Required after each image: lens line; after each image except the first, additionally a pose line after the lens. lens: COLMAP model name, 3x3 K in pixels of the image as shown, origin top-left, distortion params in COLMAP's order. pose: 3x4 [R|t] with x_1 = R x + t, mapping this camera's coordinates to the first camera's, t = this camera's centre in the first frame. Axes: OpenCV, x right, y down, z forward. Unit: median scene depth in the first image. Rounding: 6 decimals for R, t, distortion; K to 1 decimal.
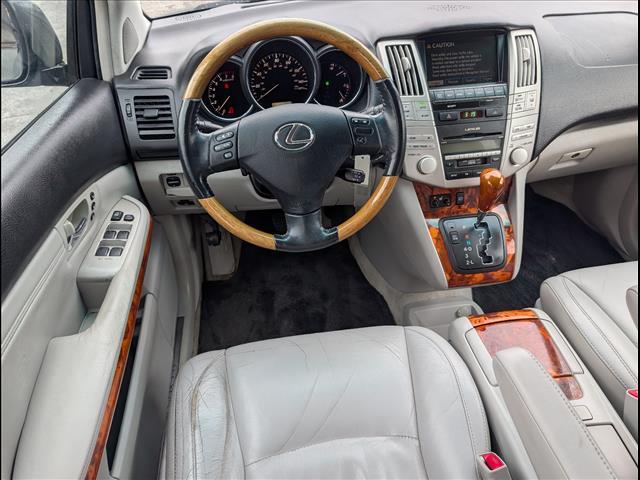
lens RADIAL K [[448.5, 0, 318.2], [0, 448.5, 243.3], [0, 0, 1]] dist [0.001964, -0.006050]
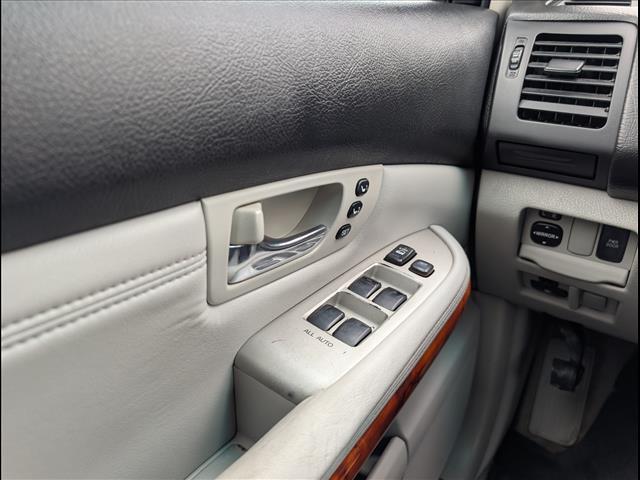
lens RADIAL K [[448.5, 0, 317.5], [0, 448.5, 240.8], [0, 0, 1]] dist [0.001964, -0.006050]
pose [[0.710426, 0.293019, -0.639870, -0.203986], [-0.407404, 0.912599, -0.034416, -0.022430], [0.573861, 0.285136, 0.767712, 0.547271]]
